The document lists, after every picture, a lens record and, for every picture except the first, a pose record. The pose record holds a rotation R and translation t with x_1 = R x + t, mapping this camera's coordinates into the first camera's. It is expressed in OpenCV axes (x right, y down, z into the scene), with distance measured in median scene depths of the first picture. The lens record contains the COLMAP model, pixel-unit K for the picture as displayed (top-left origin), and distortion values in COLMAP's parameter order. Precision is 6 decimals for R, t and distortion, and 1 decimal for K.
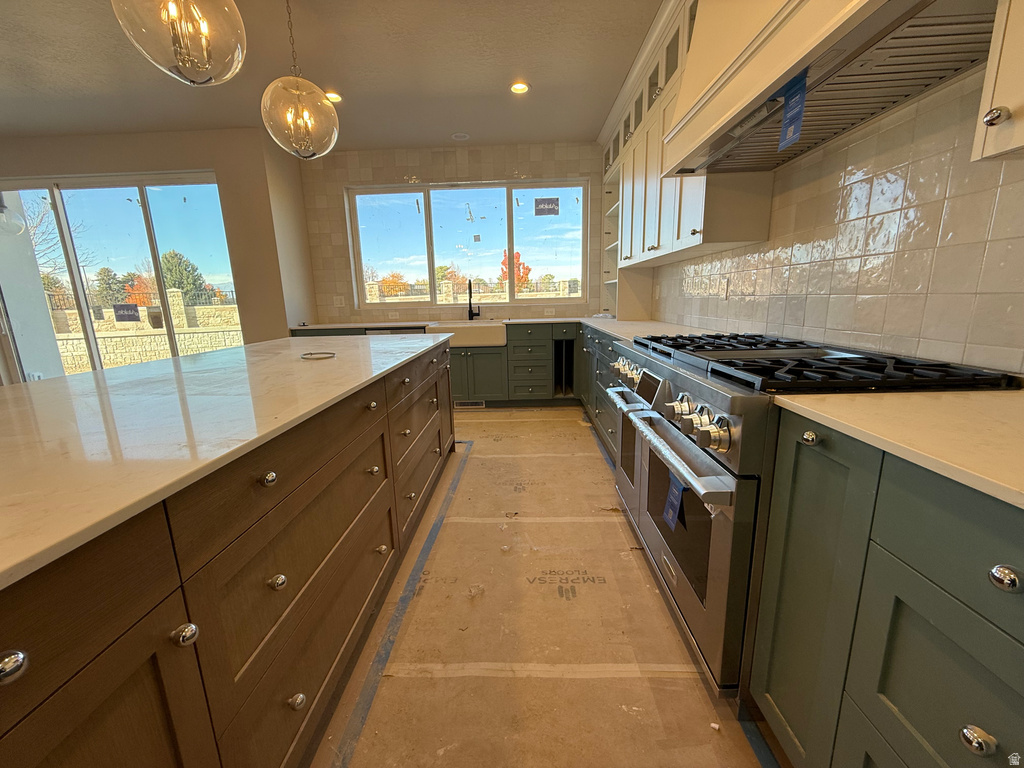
lens RADIAL K [[407.4, 0, 512.0], [0, 407.4, 384.0], [0, 0, 1]] dist [-0.003250, -0.000059]
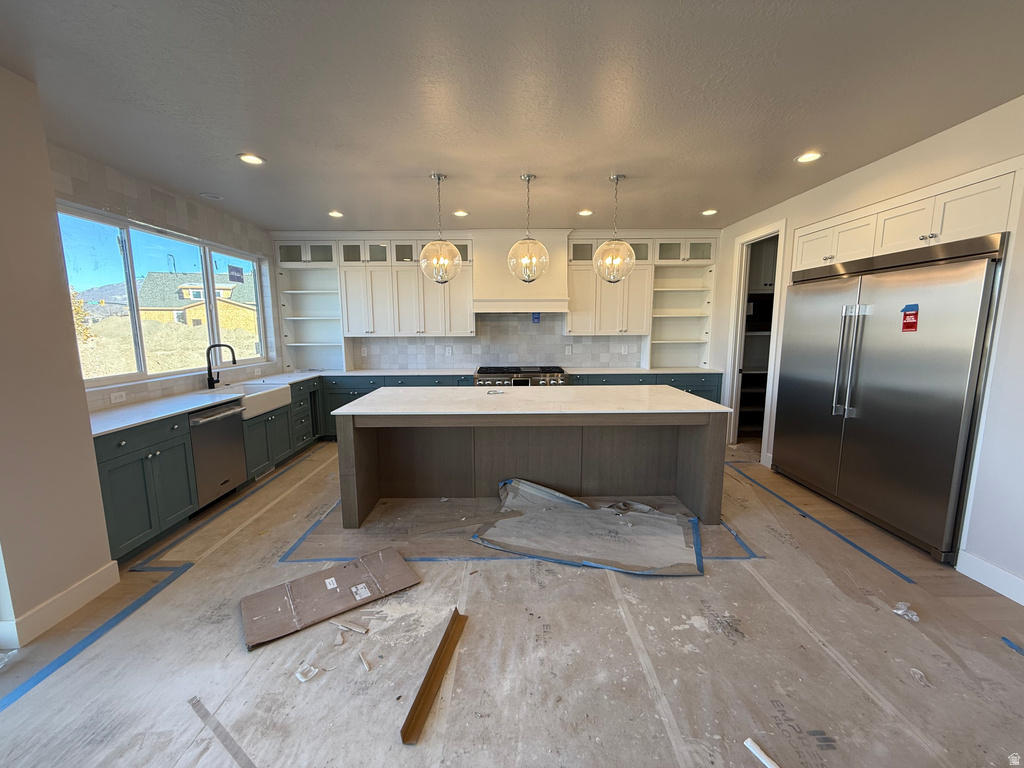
lens RADIAL K [[407.4, 0, 512.0], [0, 407.4, 384.0], [0, 0, 1]] dist [-0.003250, -0.000059]
pose [[-0.018861, -0.104914, 0.994302, -1.004515], [0.210463, 0.971780, 0.106530, -0.122486], [-0.977420, 0.211273, 0.003751, 0.360650]]
